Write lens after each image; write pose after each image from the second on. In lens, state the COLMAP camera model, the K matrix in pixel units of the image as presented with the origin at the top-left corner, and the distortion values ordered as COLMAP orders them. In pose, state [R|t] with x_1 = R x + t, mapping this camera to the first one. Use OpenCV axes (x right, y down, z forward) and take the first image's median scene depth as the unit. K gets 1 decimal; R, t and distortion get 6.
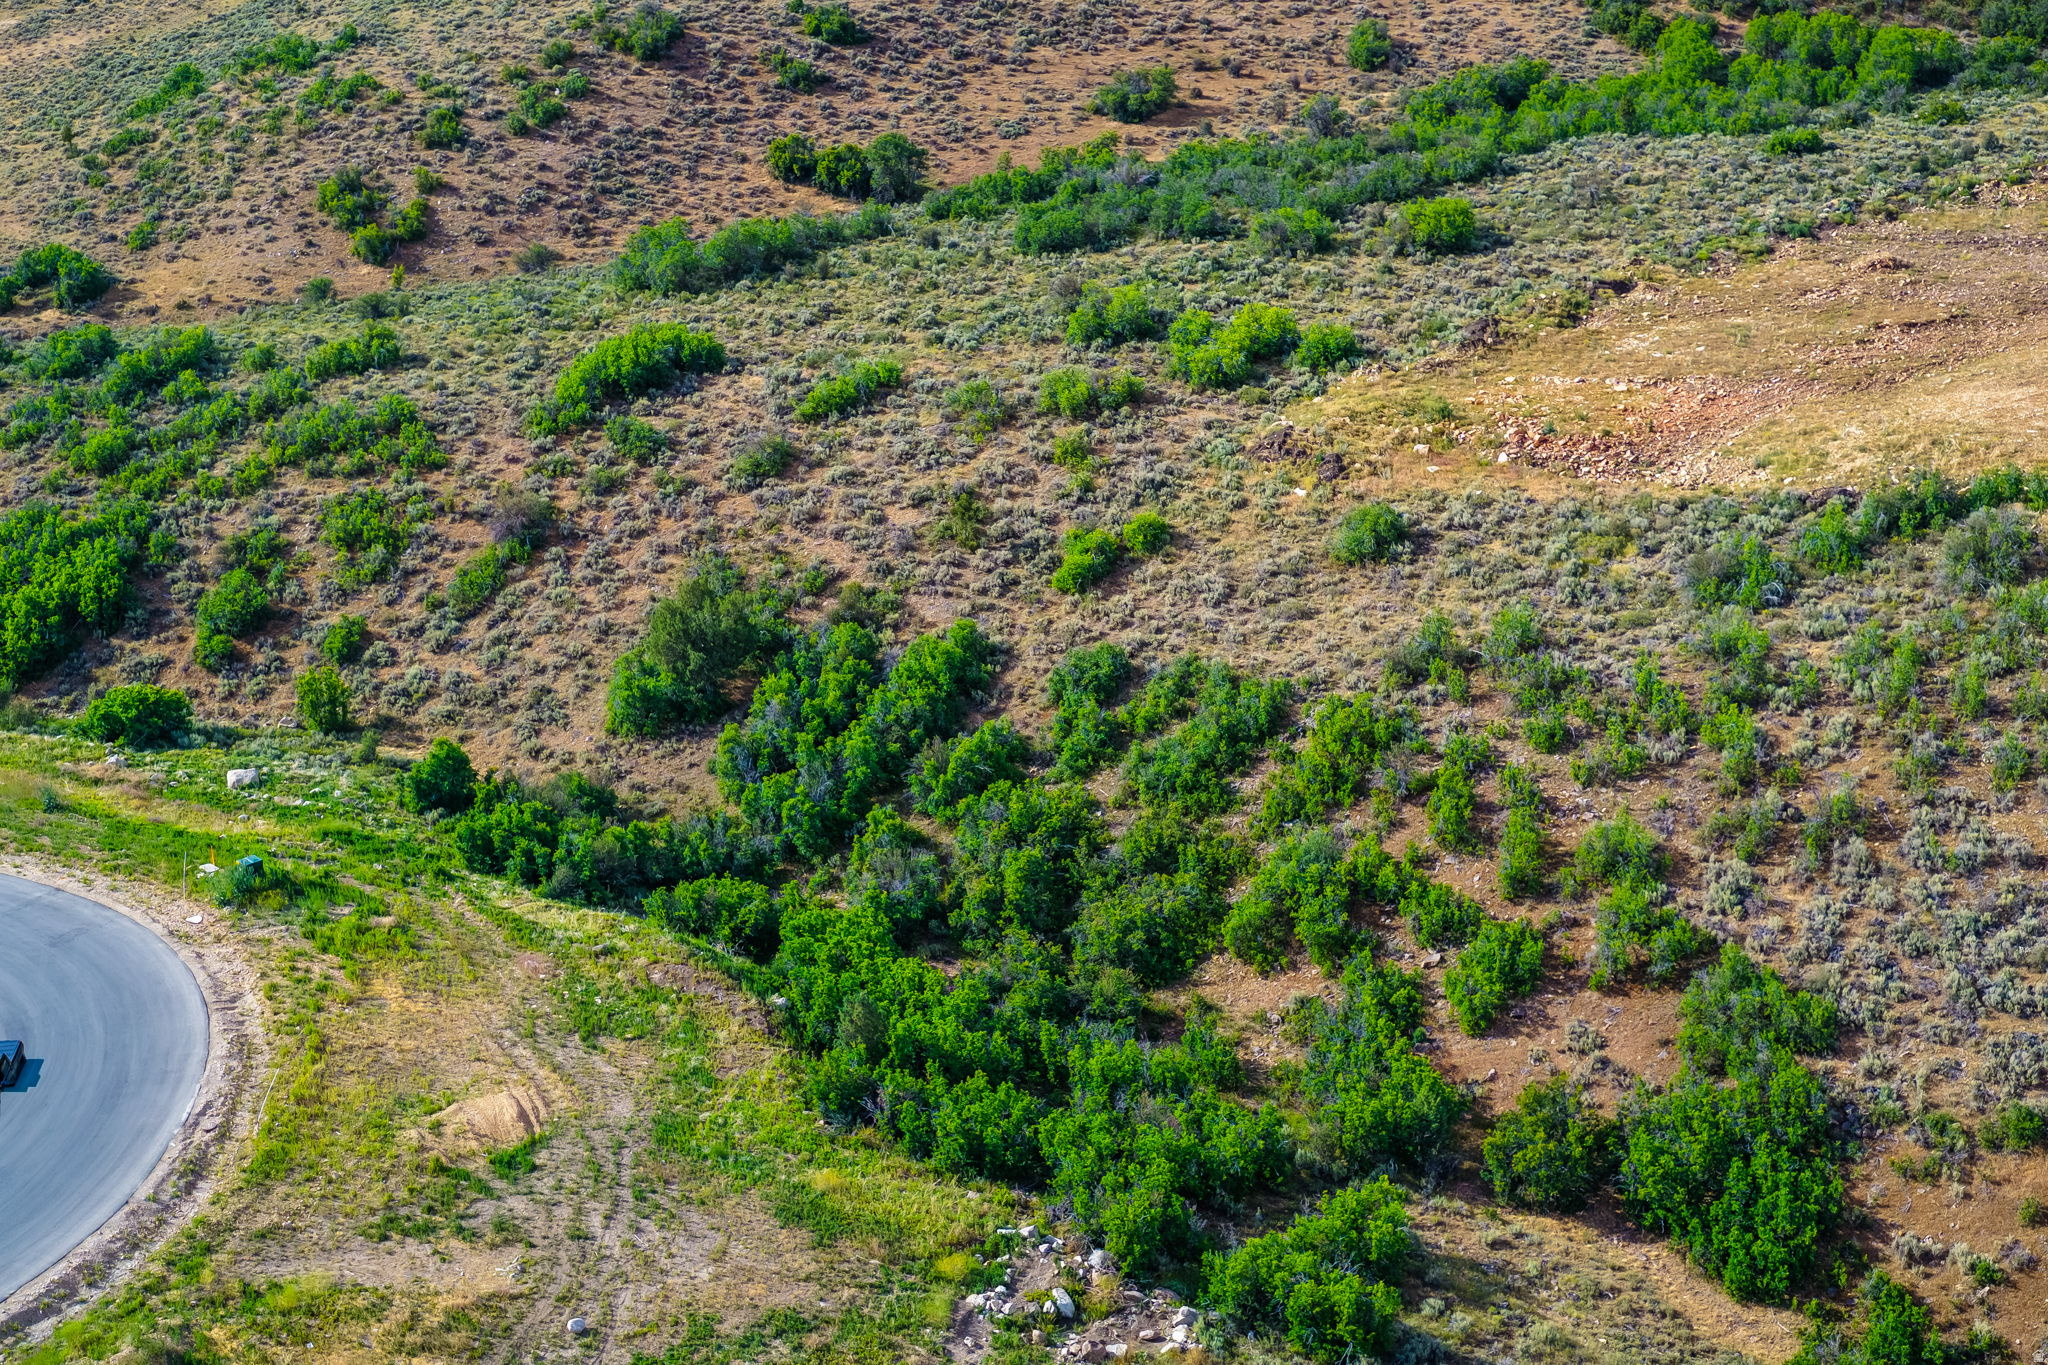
lens RADIAL K [[2672.2, 0, 1028.5], [0, 2672.2, 674.6], [0, 0, 1]] dist [-0.003770, 0.000000]
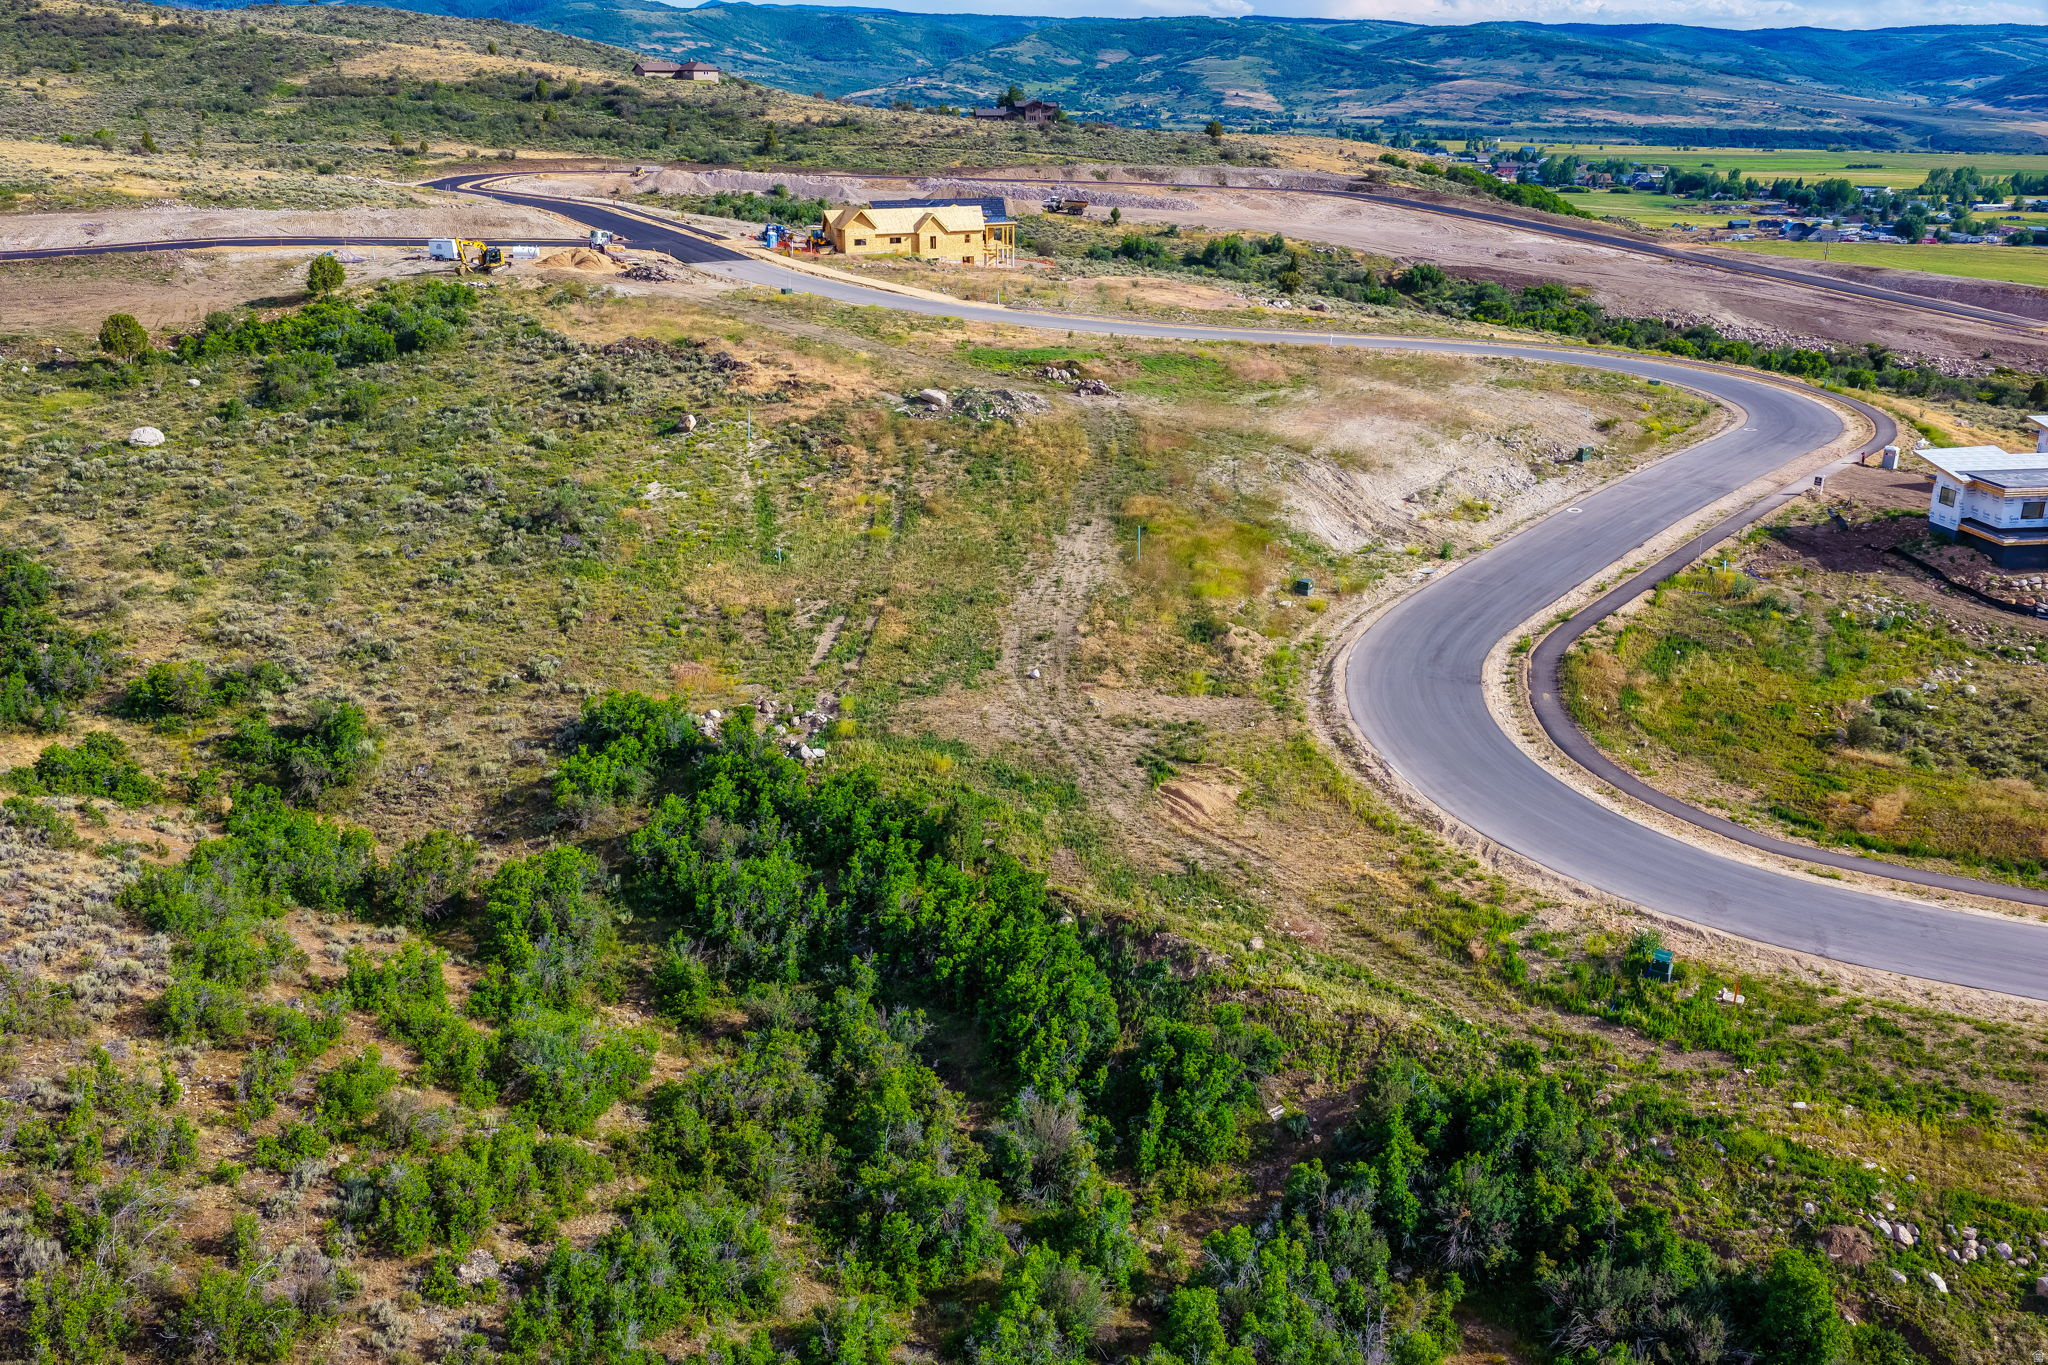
lens RADIAL K [[1706.5, 0, 1025.6], [0, 1706.5, 680.8], [0, 0, 1]] dist [-0.013038, 0.041547]
pose [[-0.976799, 0.050879, -0.208027, 0.050659], [-0.105144, 0.732304, 0.672811, -0.327165], [0.186571, 0.679074, -0.709964, 1.089992]]
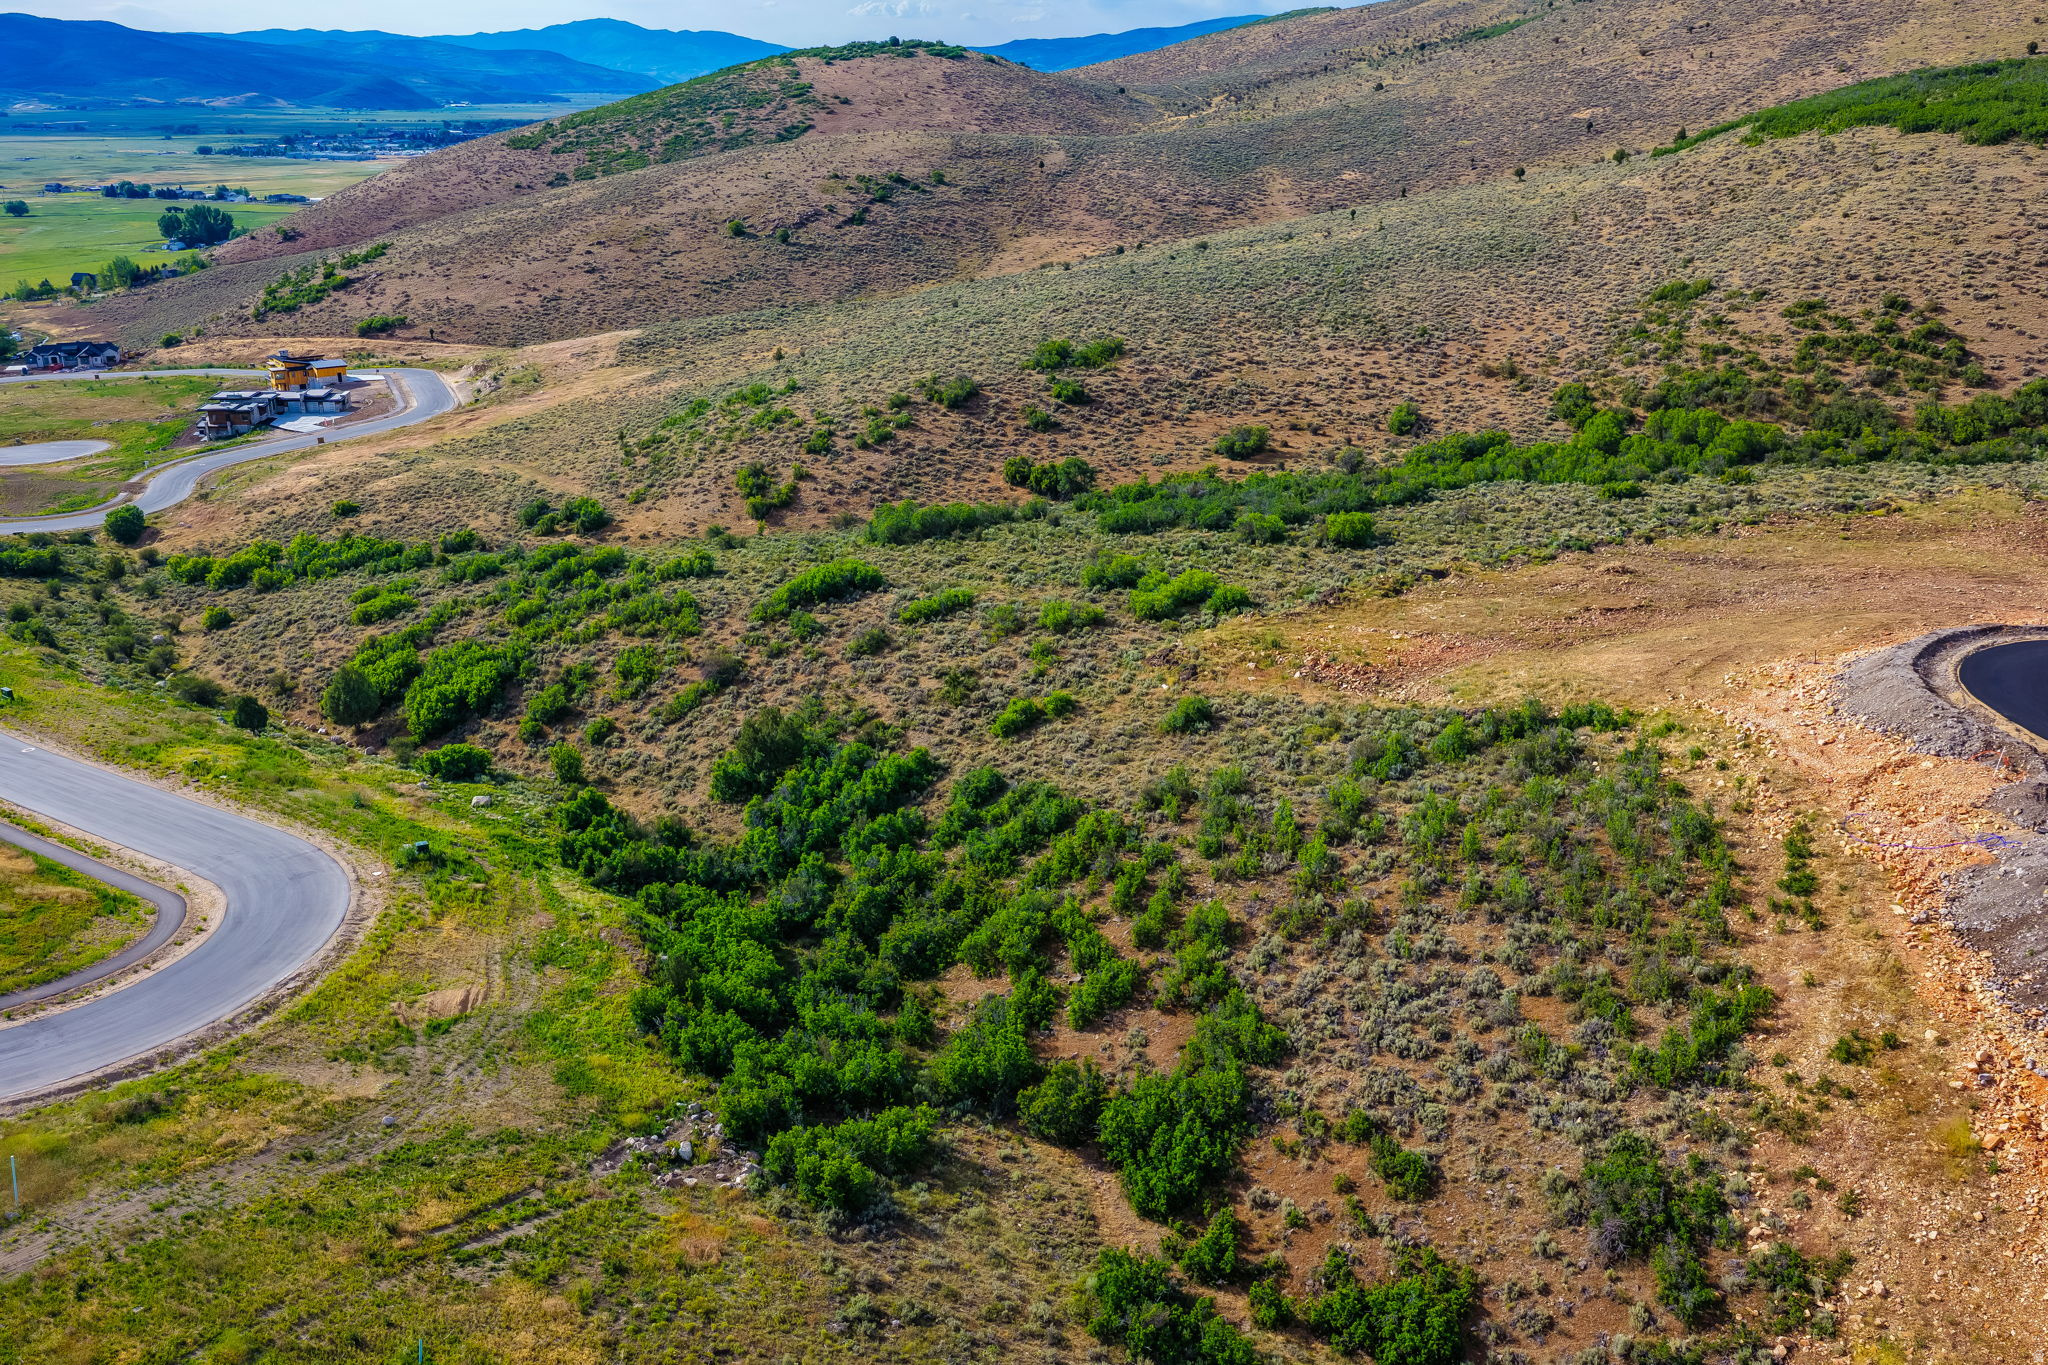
lens RADIAL K [[1706.5, 0, 1024.6], [0, 1706.5, 675.3], [0, 0, 1]] dist [-0.013038, 0.041547]
pose [[0.973967, 0.077229, -0.213130, 0.248588], [-0.094130, 0.993074, -0.070315, 0.003052], [0.206223, 0.088547, 0.974490, 0.012768]]
